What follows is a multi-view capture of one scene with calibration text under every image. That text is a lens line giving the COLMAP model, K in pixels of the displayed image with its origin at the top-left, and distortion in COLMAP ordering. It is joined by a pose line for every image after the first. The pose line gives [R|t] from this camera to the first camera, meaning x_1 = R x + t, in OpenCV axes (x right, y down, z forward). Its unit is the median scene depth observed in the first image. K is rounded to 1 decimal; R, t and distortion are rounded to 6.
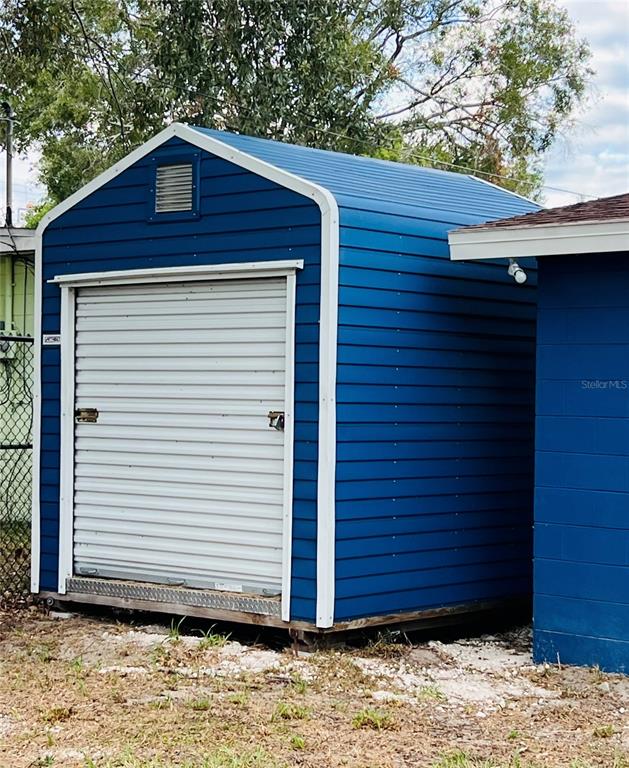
lens RADIAL K [[1640.9, 0, 313.8], [0, 1640.9, 383.5], [0, 0, 1]] dist [0.078746, 0.000000]
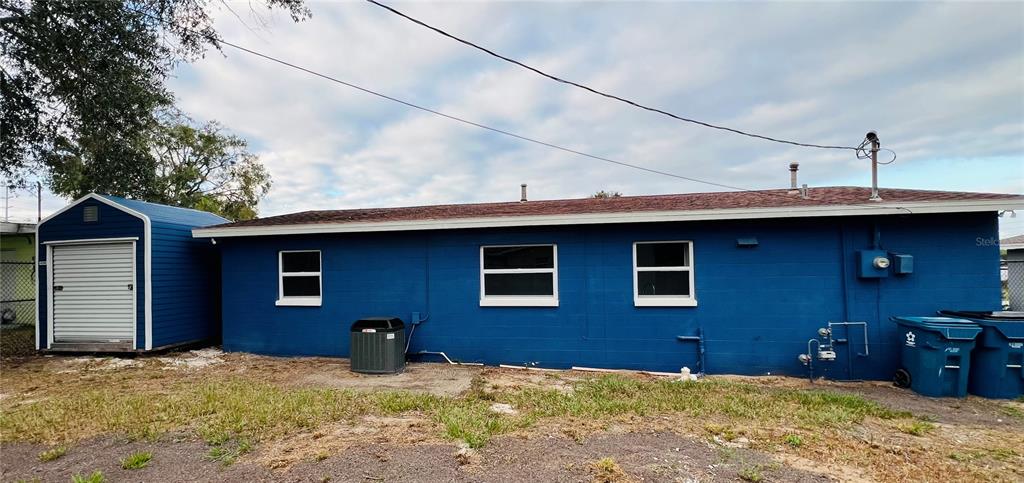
lens RADIAL K [[451.4, 0, 455.0], [0, 451.4, 261.7], [0, 0, 1]] dist [-0.003837, 0.001088]
pose [[0.866429, -0.020308, 0.498887, 0.086255], [0.028602, 0.999550, -0.008986, -0.000994], [-0.498481, 0.022055, 0.866620, -0.076751]]
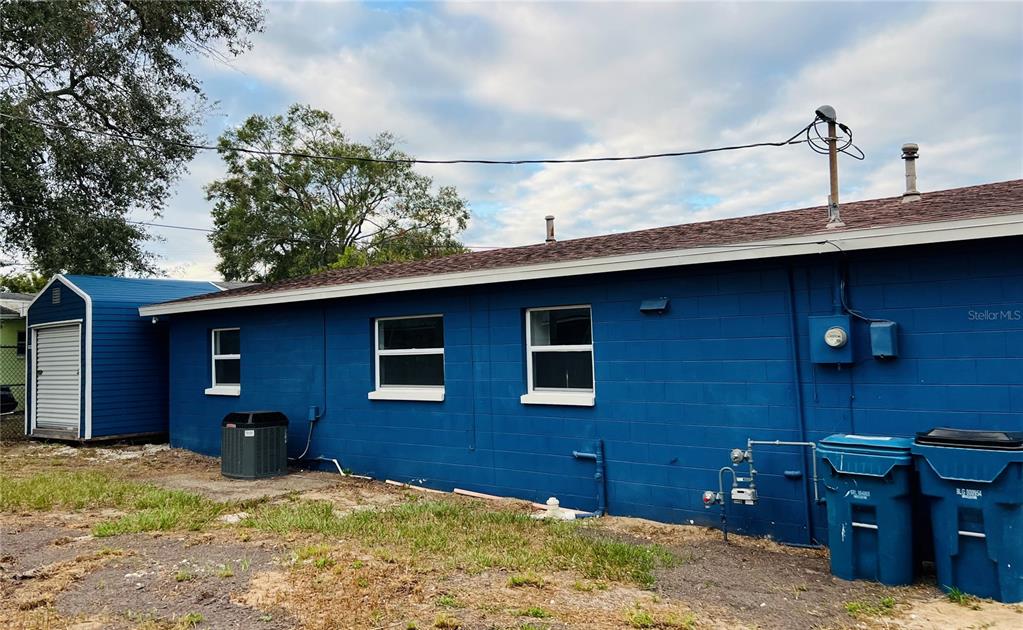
lens RADIAL K [[826.8, 0, 484.2], [0, 826.8, 286.4], [0, 0, 1]] dist [0.049384, -0.020087]
pose [[0.999211, -0.039626, 0.002545, 0.712365], [0.039704, 0.996318, -0.075984, 0.012261], [0.000475, 0.076025, 0.997106, -0.540580]]
